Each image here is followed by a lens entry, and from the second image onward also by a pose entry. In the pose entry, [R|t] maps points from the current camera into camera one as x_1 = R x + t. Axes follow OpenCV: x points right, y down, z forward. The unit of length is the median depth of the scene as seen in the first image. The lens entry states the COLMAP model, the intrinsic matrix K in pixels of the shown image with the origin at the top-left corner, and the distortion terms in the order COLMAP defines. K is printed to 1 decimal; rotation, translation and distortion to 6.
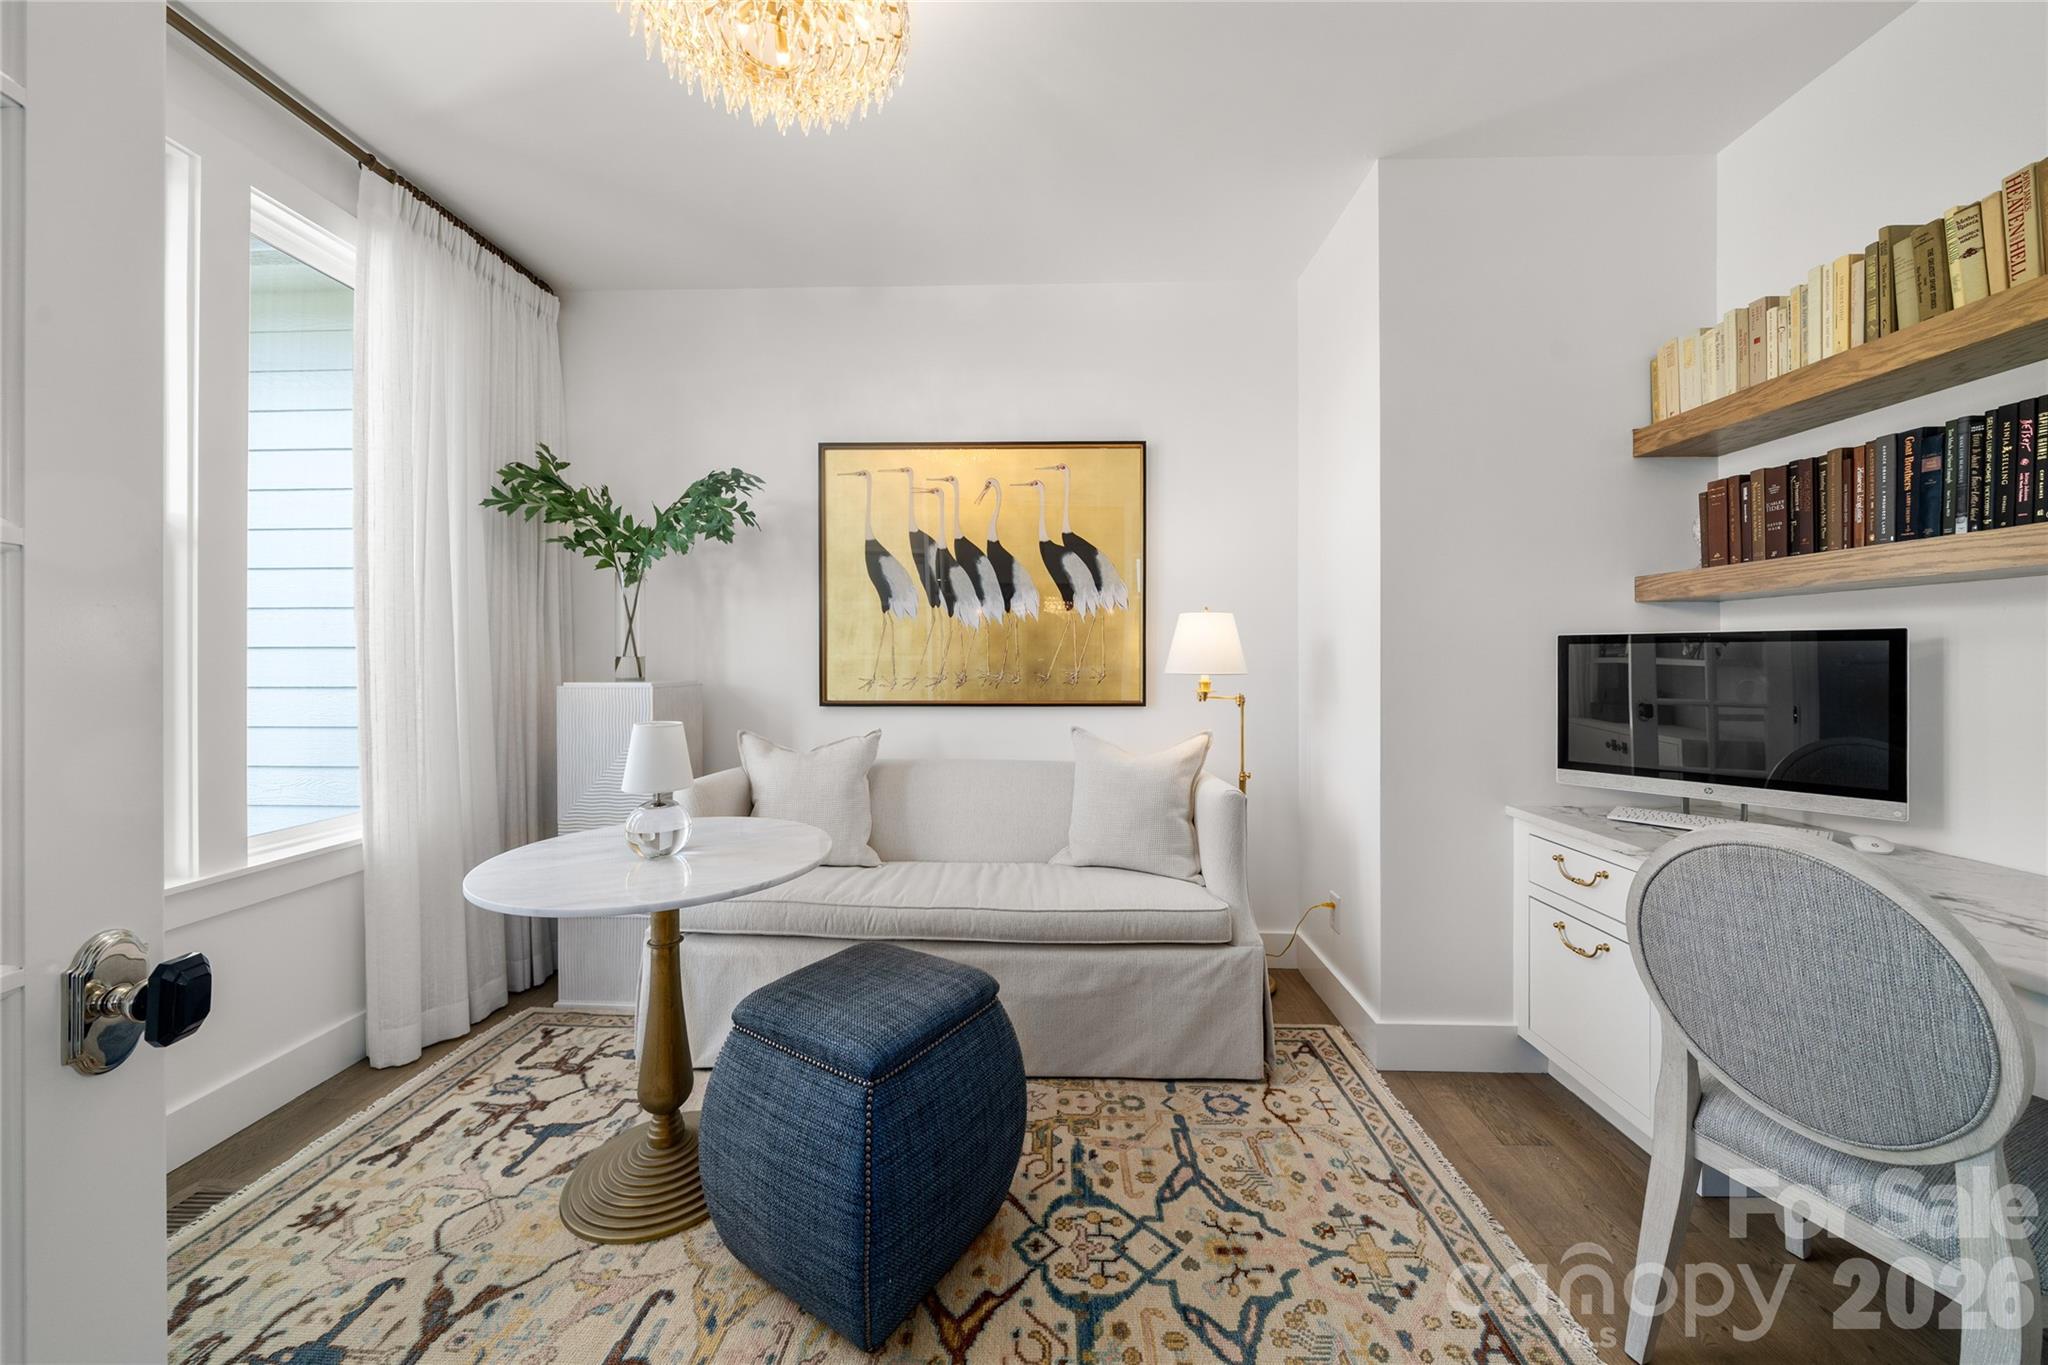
lens RADIAL K [[715.4, 0, 1017.7], [0, 715.4, 662.0], [0, 0, 1]] dist [-0.006525, 0.000819]
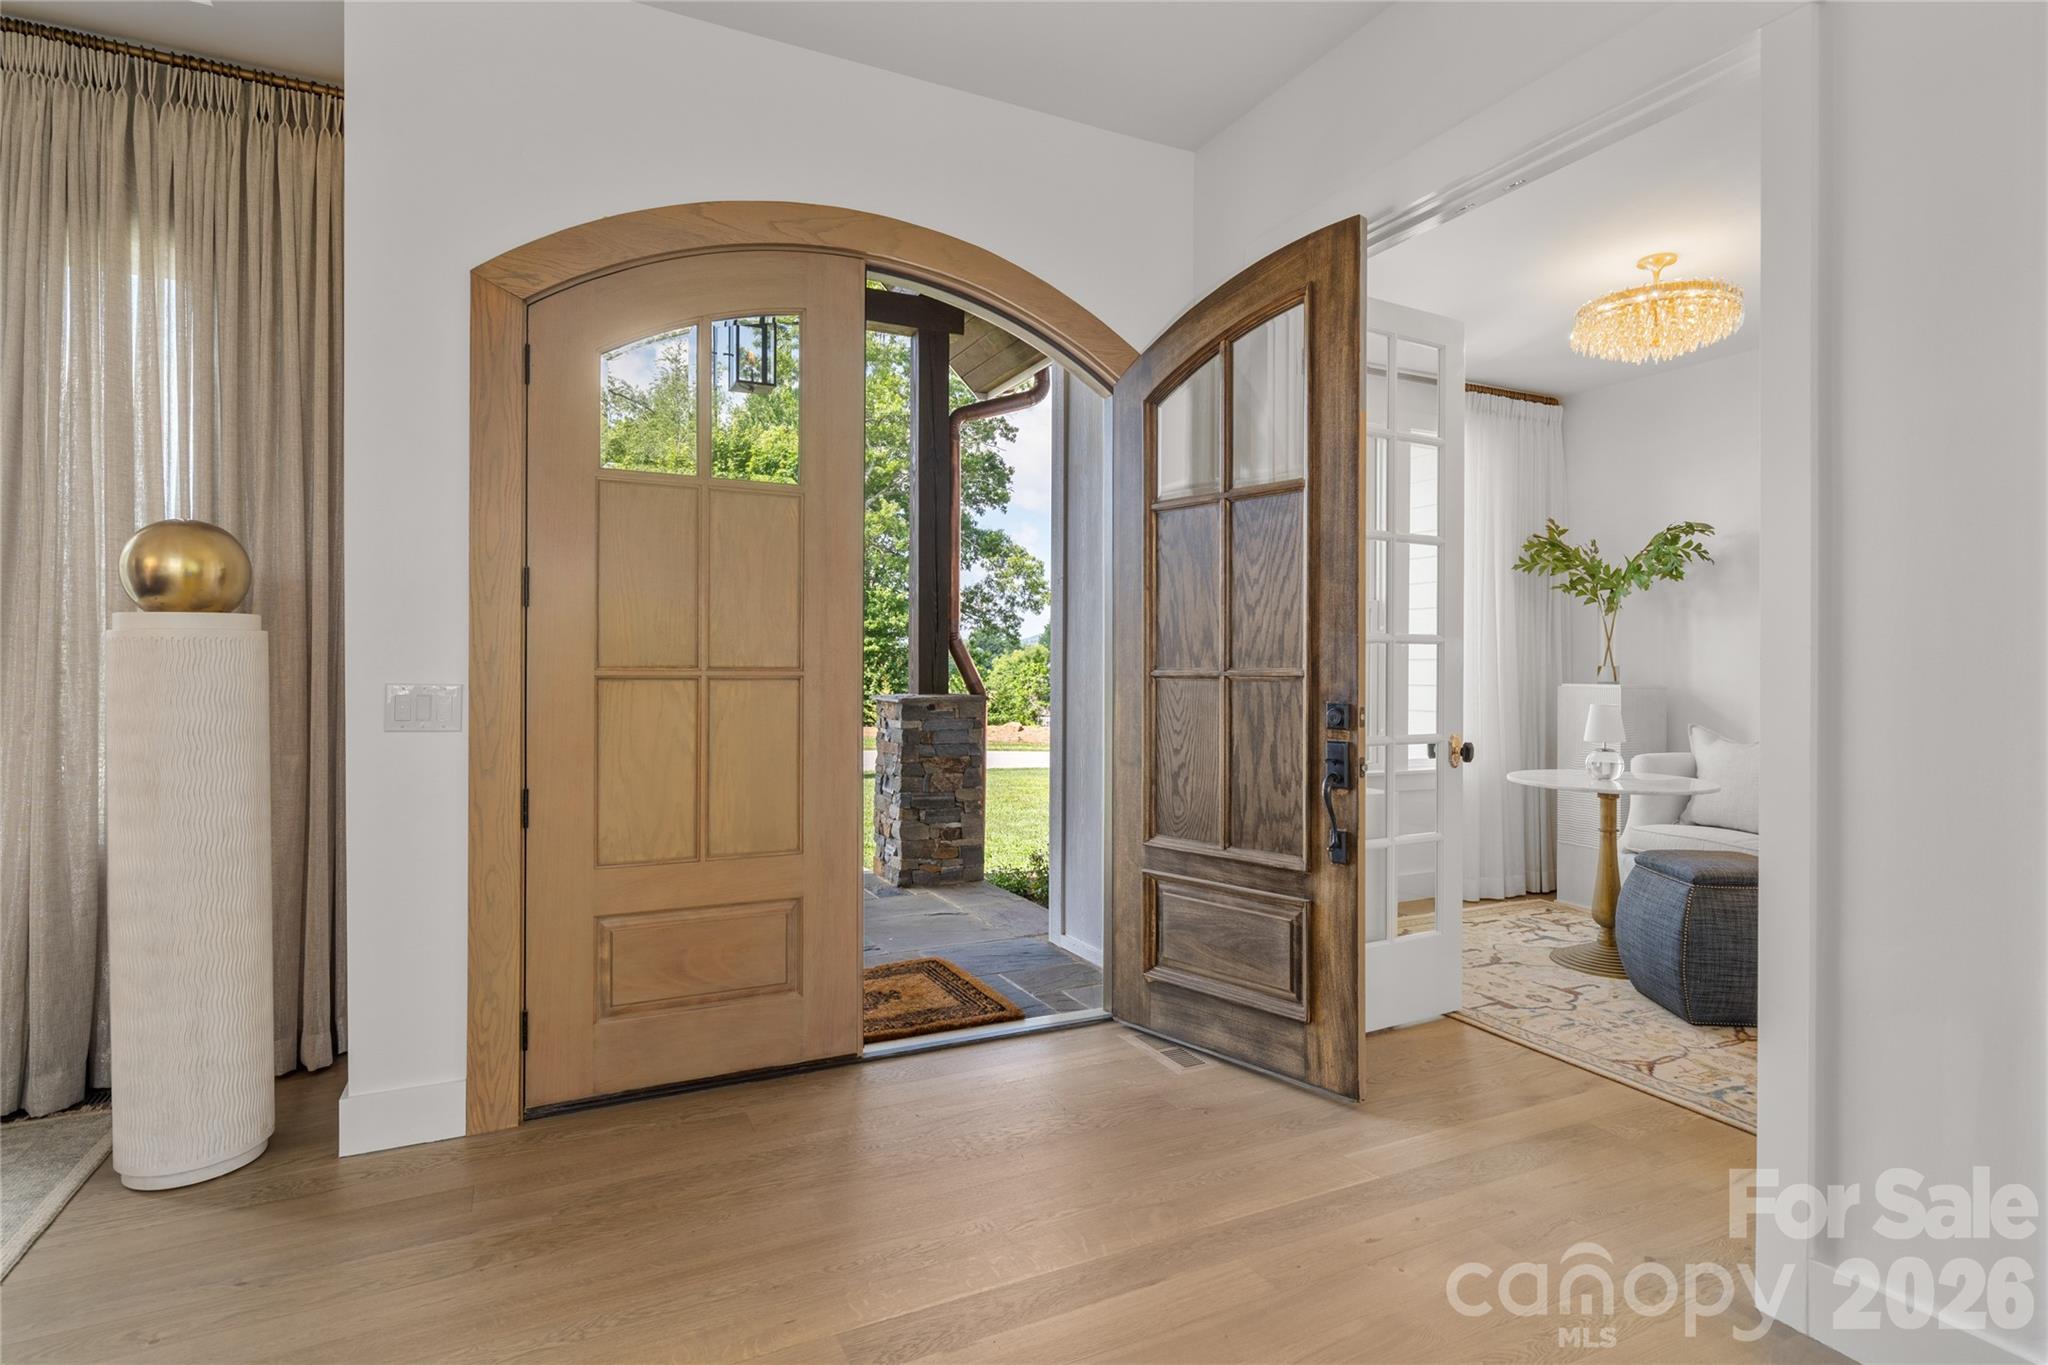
lens RADIAL K [[1033.8, 0, 1018.2], [0, 1033.8, 663.9], [0, 0, 1]] dist [-0.004842, -0.001016]
pose [[0.471221, 0.000514, -0.882015, 0.690673], [-0.007265, 0.999968, -0.003299, 0.003092], [0.881985, 0.007962, 0.471210, -0.961694]]
